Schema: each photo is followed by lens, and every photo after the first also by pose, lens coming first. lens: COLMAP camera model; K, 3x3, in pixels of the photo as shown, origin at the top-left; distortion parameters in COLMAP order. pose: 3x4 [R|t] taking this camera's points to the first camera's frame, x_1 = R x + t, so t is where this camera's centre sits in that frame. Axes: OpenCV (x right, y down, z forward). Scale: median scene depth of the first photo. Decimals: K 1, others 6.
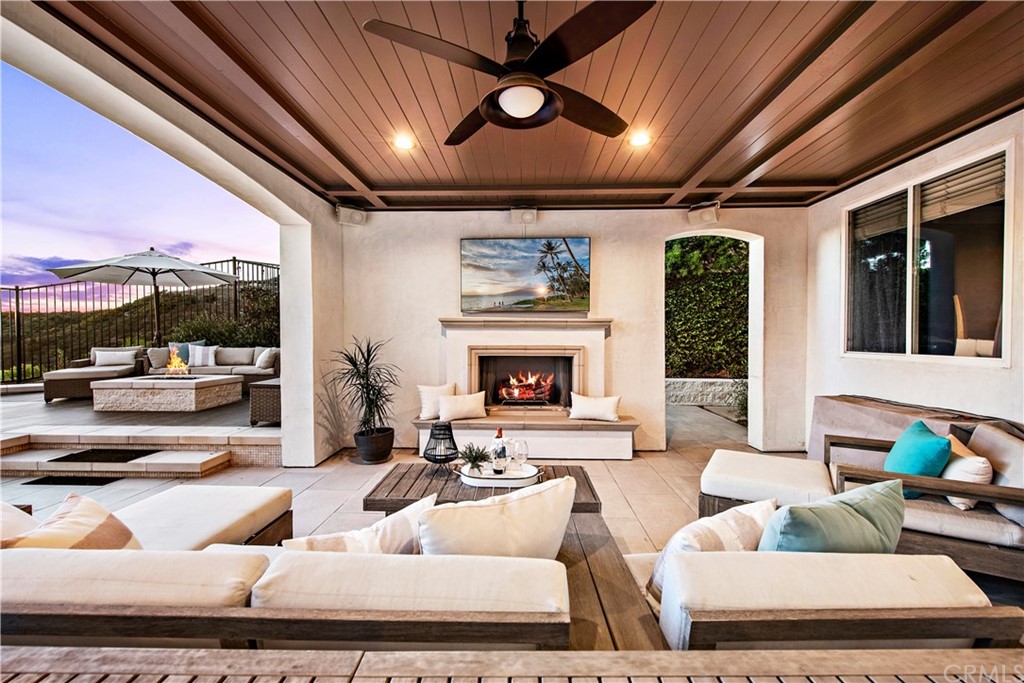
lens RADIAL K [[417.0, 0, 510.2], [0, 417.0, 342.6], [0, 0, 1]] dist [0.006900, -0.000337]
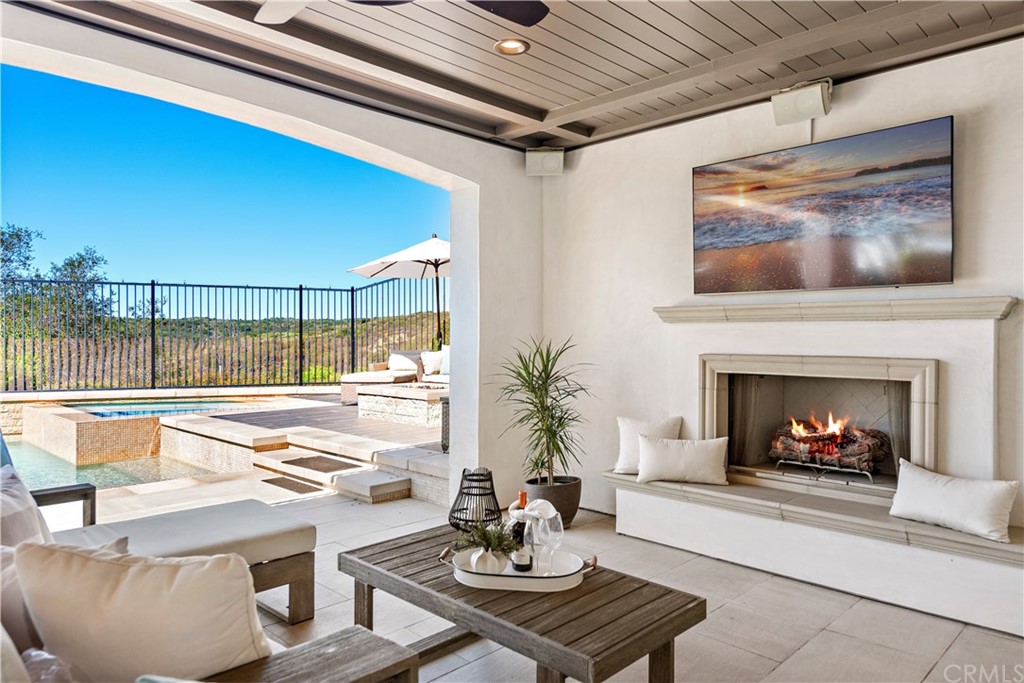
lens RADIAL K [[679.9, 0, 529.3], [0, 679.9, 342.4], [0, 0, 1]] dist [0.004516, 0.000154]
pose [[0.741581, 0.007452, -0.670822, 0.344591], [-0.015171, 0.999869, -0.005665, -0.000699], [0.670691, 0.014378, 0.741597, 0.157266]]
